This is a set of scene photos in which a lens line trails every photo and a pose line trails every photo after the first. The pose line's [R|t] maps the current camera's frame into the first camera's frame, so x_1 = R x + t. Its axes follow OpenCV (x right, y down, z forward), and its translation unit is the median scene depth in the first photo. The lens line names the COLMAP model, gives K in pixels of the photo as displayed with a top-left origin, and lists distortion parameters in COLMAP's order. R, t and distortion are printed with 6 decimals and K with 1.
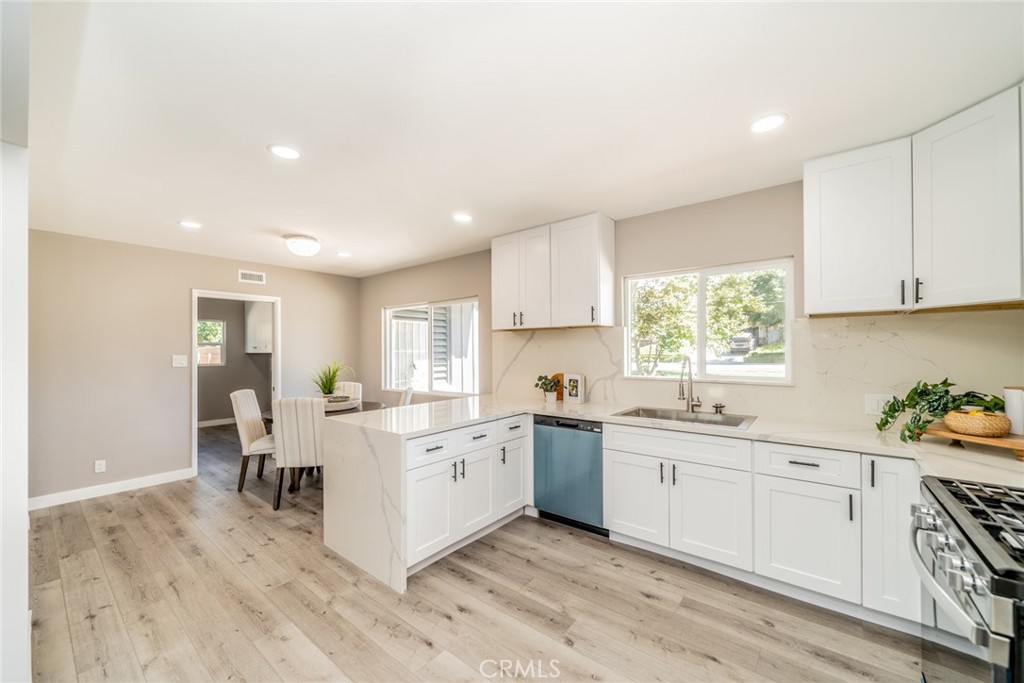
lens RADIAL K [[390.6, 0, 506.3], [0, 390.6, 349.1], [0, 0, 1]] dist [-0.003355, -0.000153]
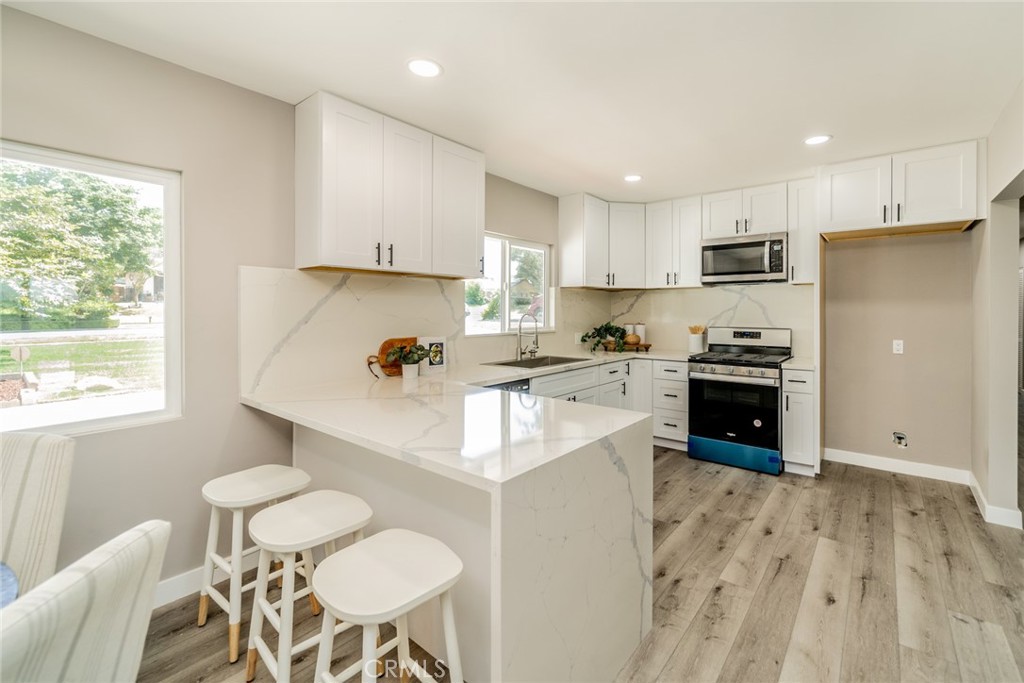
lens RADIAL K [[434.0, 0, 562.7], [0, 434.0, 312.2], [0, 0, 1]] dist [-0.003023, -0.000257]
pose [[-0.043159, -0.000202, 0.999068, -0.717782], [-0.006061, 0.999982, -0.000060, 0.014229], [-0.999050, -0.006058, -0.043159, 0.793250]]
